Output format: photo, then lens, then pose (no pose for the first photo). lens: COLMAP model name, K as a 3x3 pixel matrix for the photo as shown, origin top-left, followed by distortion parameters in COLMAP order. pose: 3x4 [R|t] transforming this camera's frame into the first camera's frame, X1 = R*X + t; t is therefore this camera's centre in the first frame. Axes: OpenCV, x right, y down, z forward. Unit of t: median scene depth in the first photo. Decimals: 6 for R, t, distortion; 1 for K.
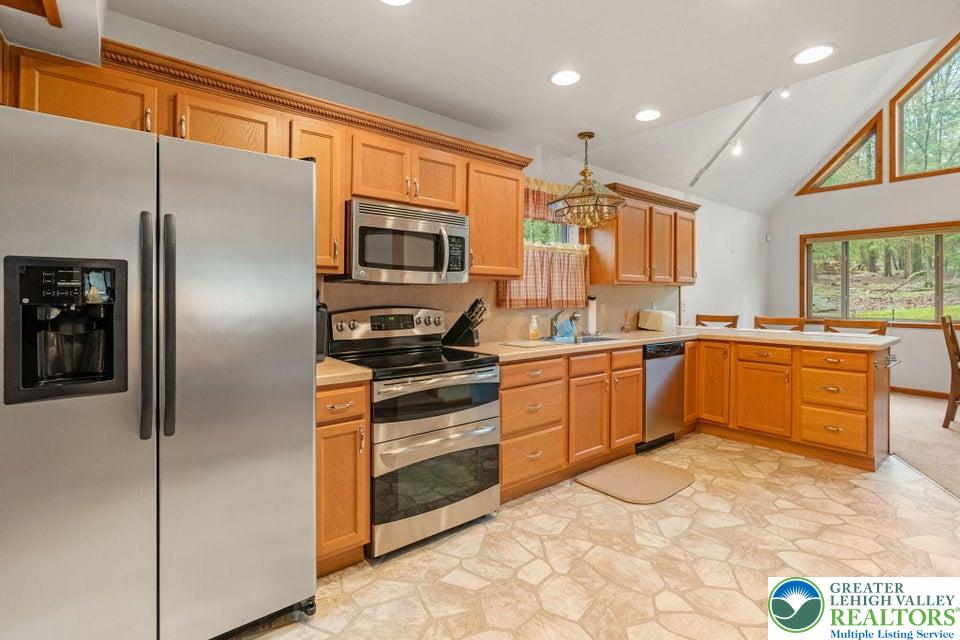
lens RADIAL K [[443.5, 0, 481.3], [0, 443.5, 297.5], [0, 0, 1]] dist [-0.002598, 0.001346]
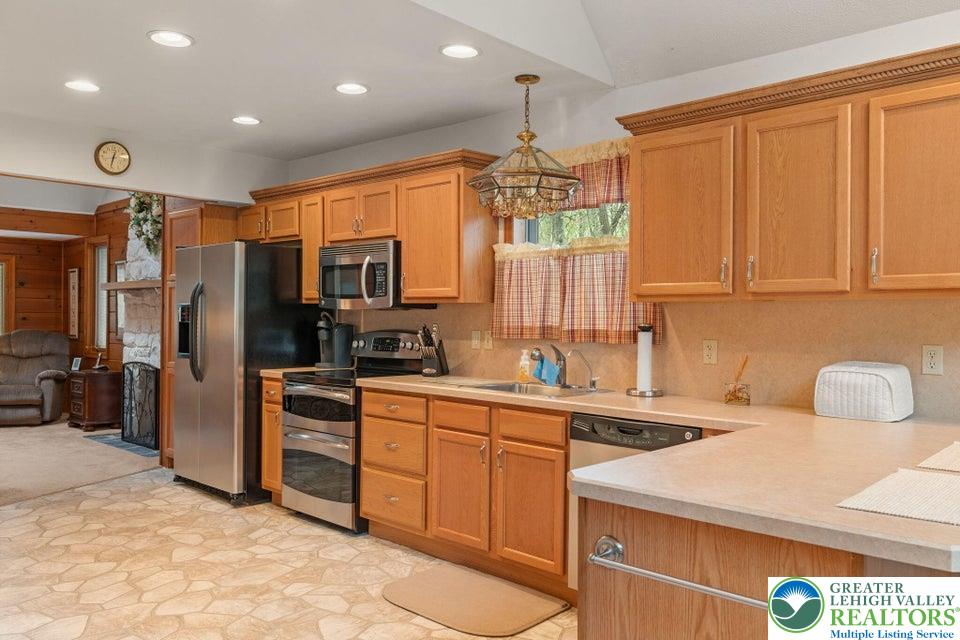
lens RADIAL K [[754.3, 0, 480.0], [0, 754.3, 320.0], [0, 0, 1]] dist [0.007321, 0.004888]
pose [[0.129060, 0.006303, -0.991617, 1.694179], [-0.010406, 0.999933, 0.005002, -0.015989], [0.991582, 0.009673, 0.129117, 1.000070]]
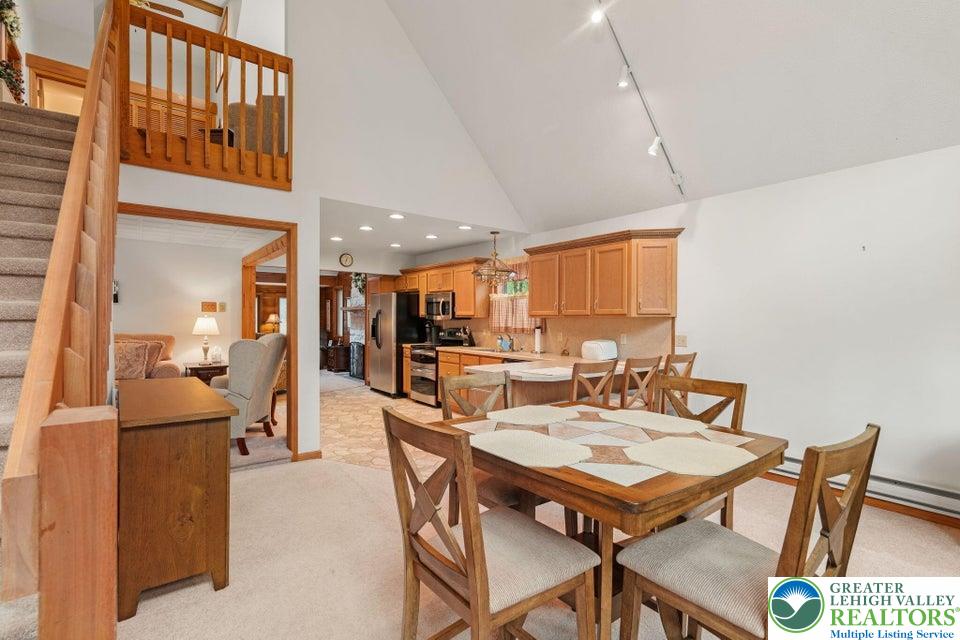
lens RADIAL K [[447.5, 0, 480.0], [0, 447.5, 320.0], [0, 0, 1]] dist [-0.000354, 0.000501]
pose [[-0.024971, 0.004567, -0.999678, 2.517314], [-0.004135, 0.999981, 0.004671, -0.041505], [0.999680, 0.004251, -0.024951, 1.250890]]
